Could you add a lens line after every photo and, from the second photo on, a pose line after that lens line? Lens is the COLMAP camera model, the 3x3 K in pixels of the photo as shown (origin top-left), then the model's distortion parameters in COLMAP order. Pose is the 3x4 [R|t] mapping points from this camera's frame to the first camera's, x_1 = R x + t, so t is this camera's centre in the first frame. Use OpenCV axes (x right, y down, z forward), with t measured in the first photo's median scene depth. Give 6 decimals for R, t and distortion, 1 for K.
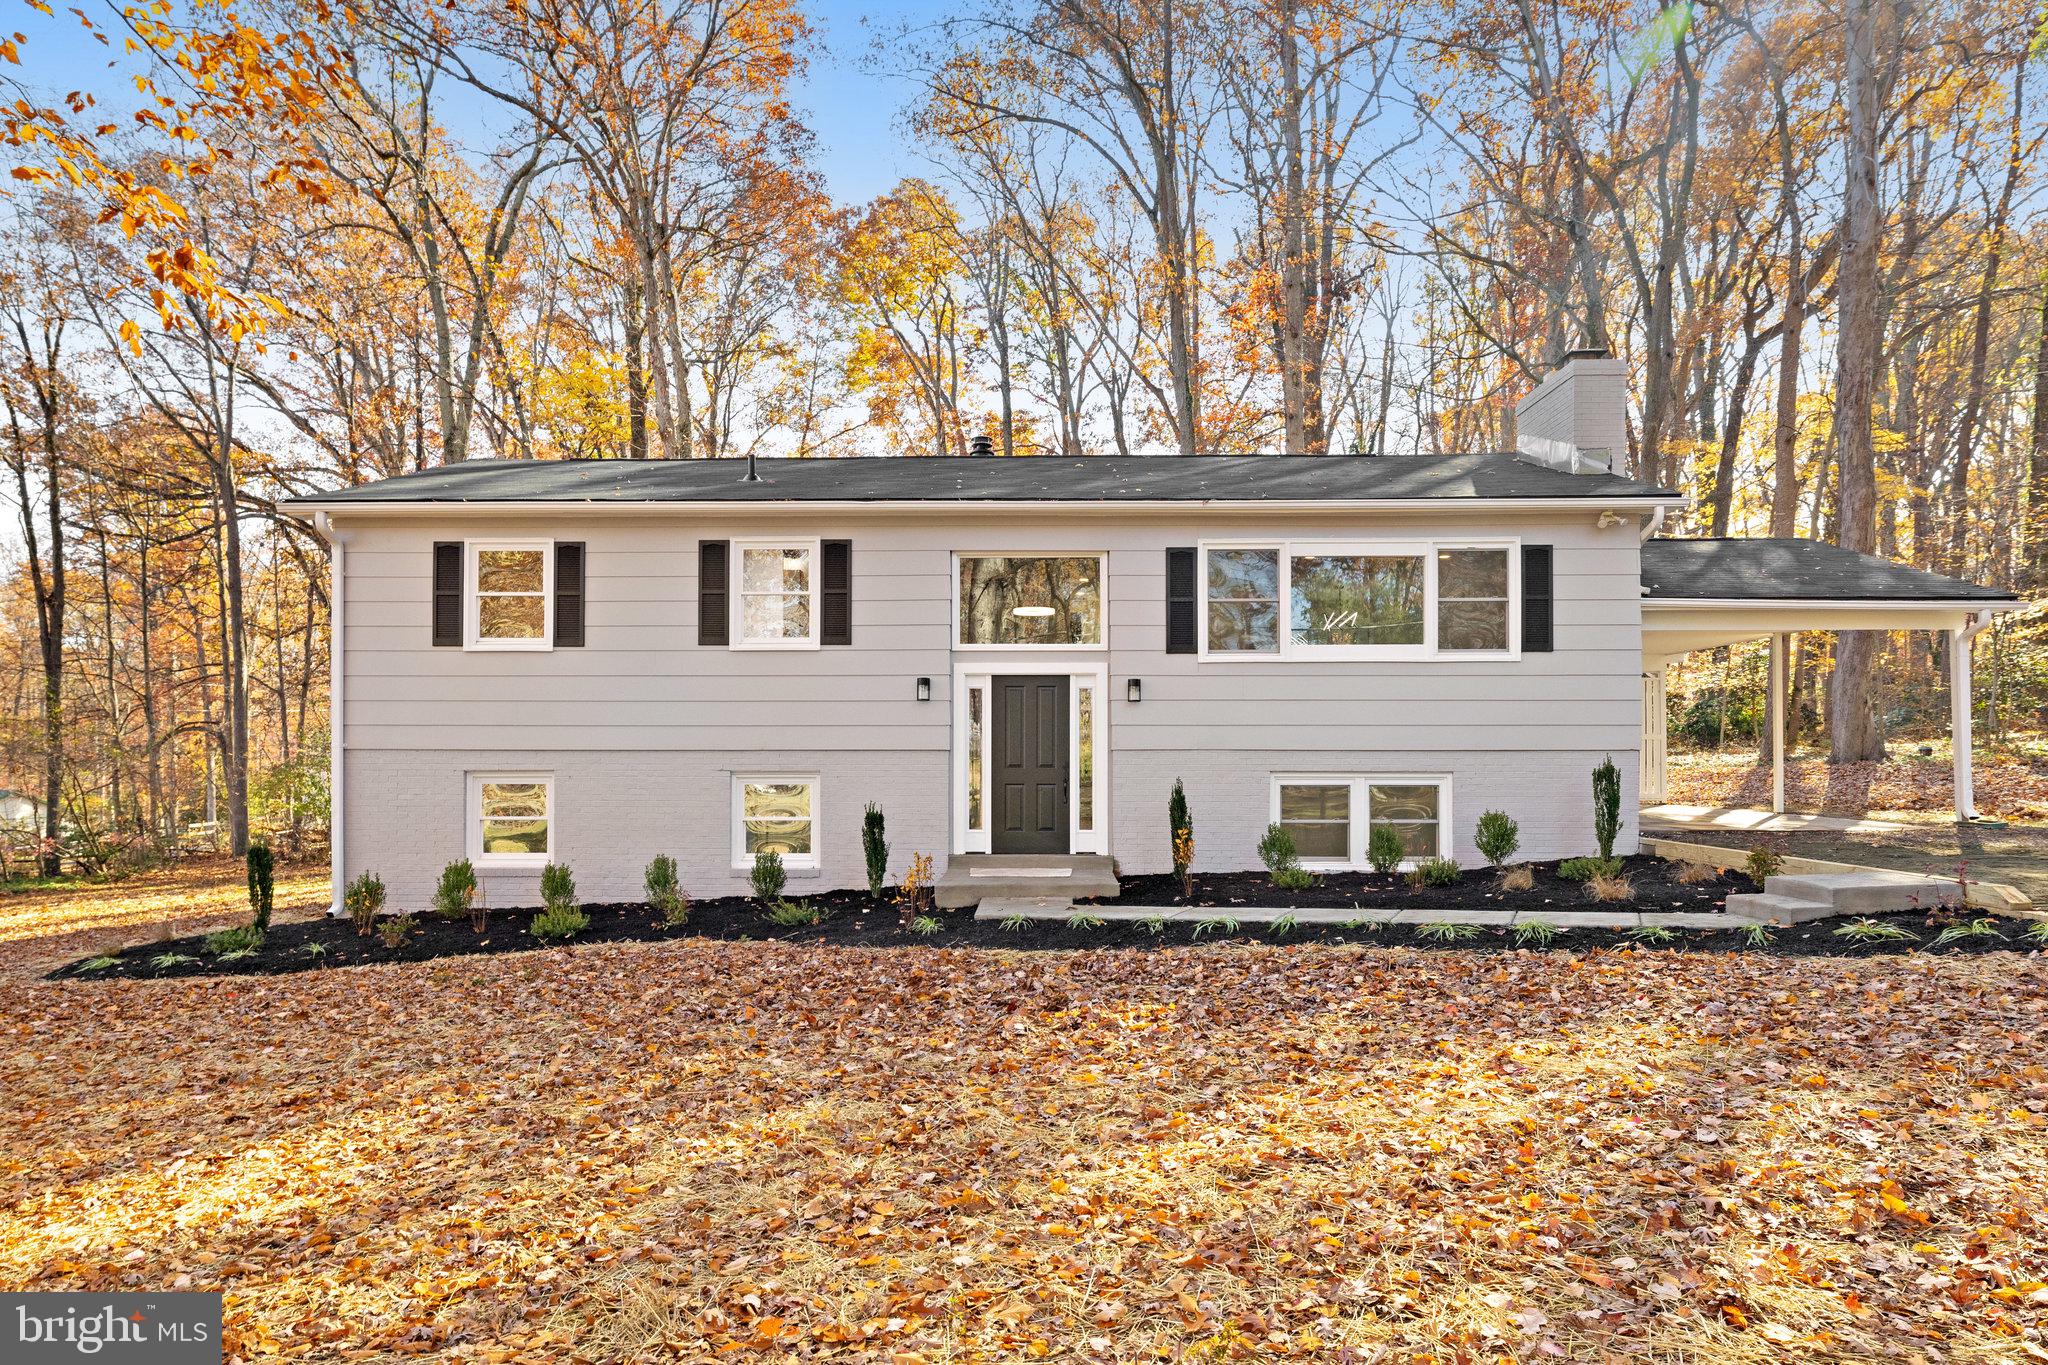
lens RADIAL K [[1306.5, 0, 1012.5], [0, 1306.5, 741.6], [0, 0, 1]] dist [-0.014862, -0.000368]
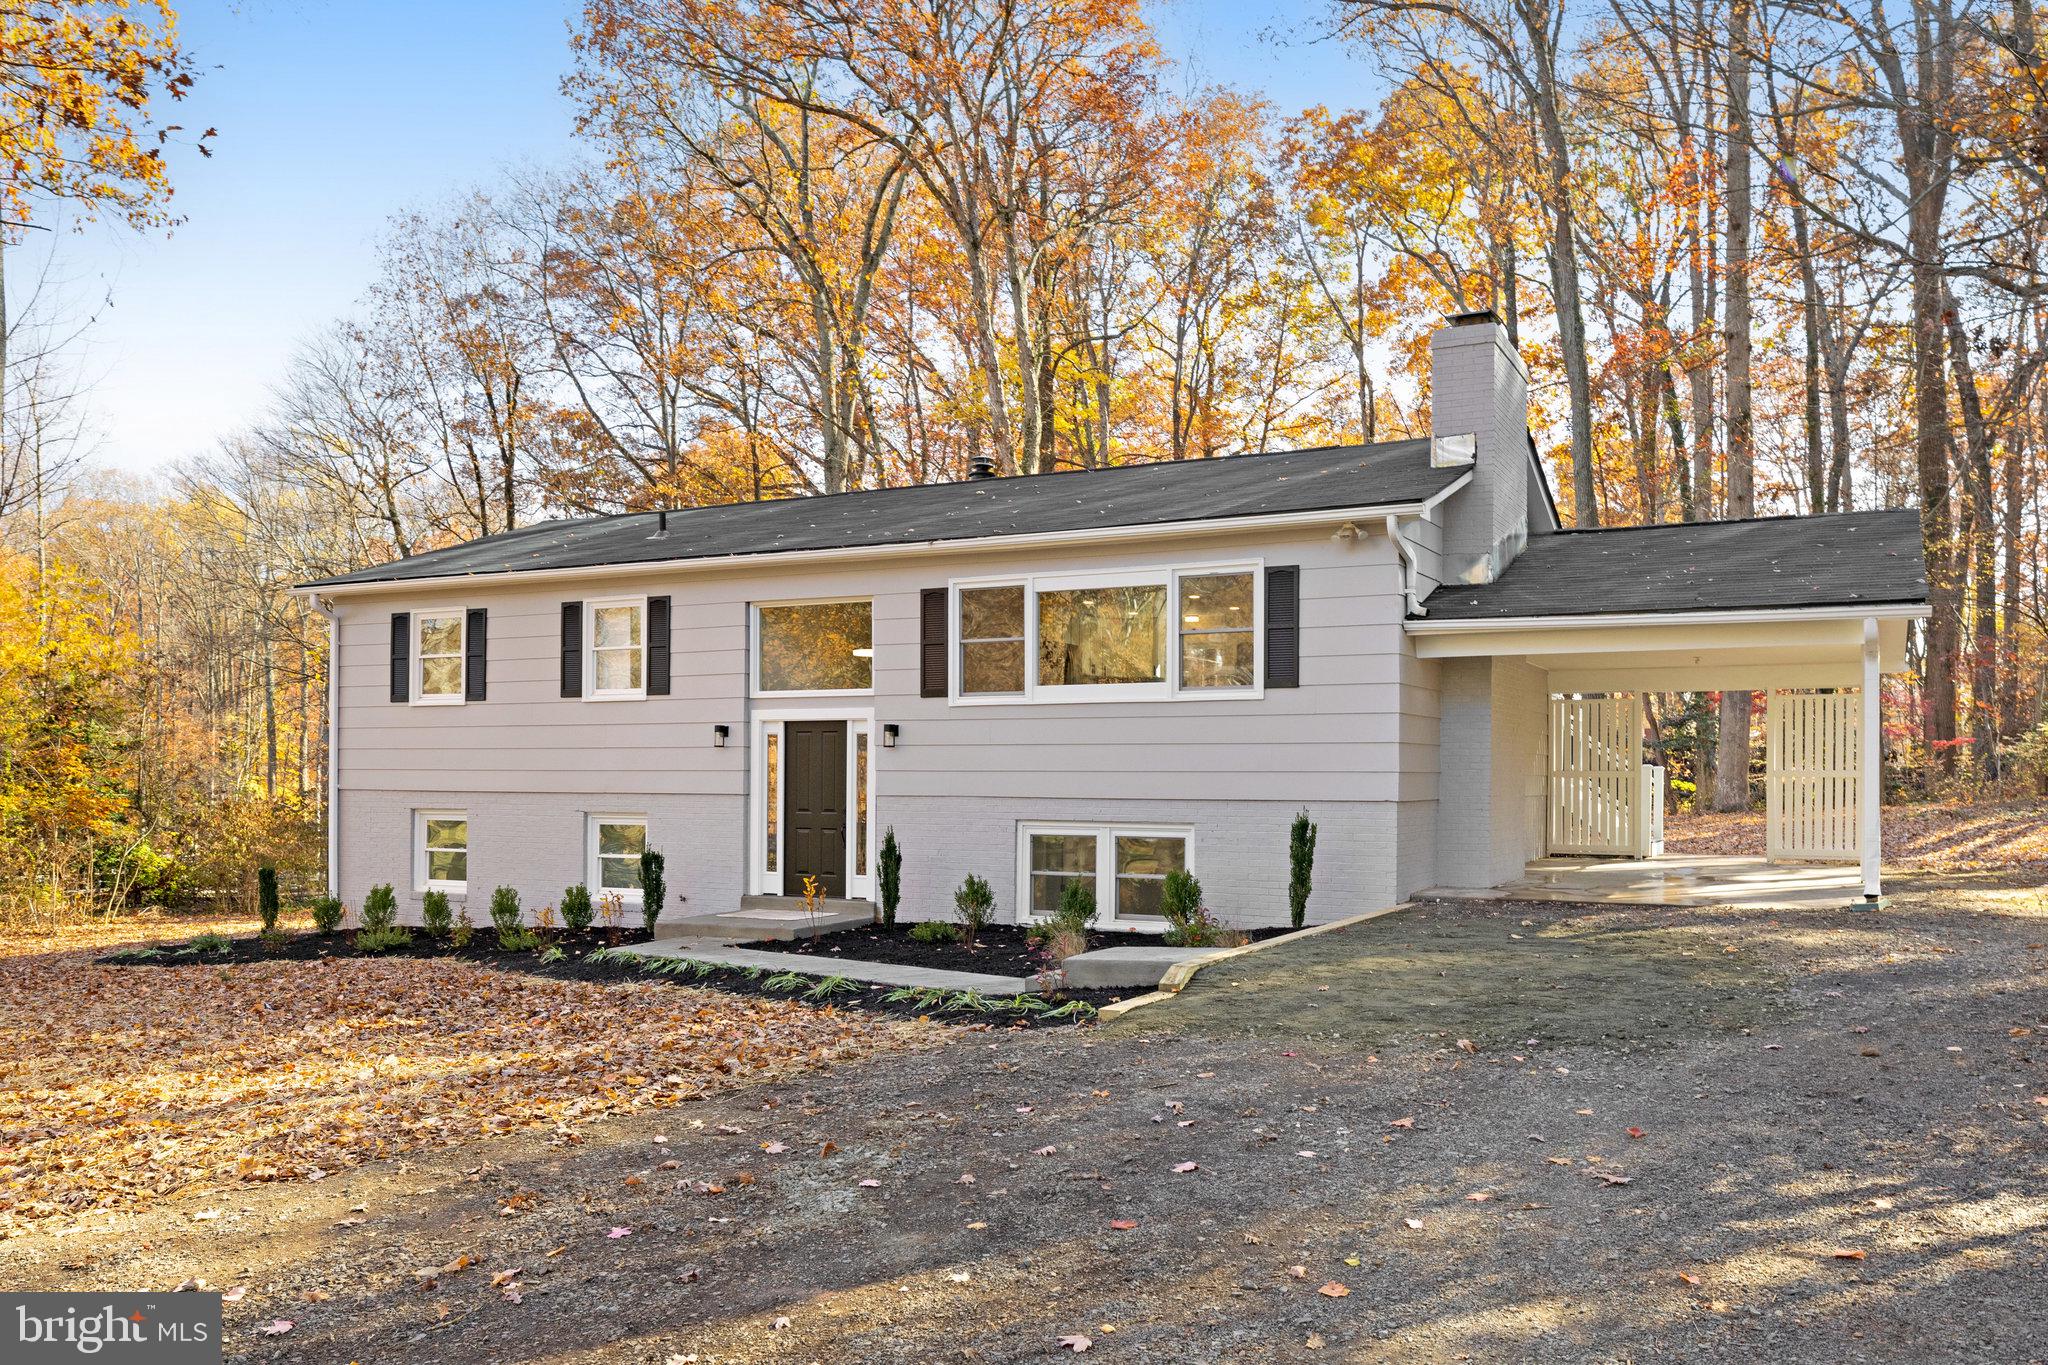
lens RADIAL K [[1603.1, 0, 1020.6], [0, 1603.1, 773.1], [0, 0, 1]] dist [-0.002518, -0.000771]
pose [[0.892844, 0.002743, -0.450358, 0.720276], [0.002926, 0.999925, 0.011891, -0.025000], [0.450357, -0.011934, 0.892769, -0.039481]]
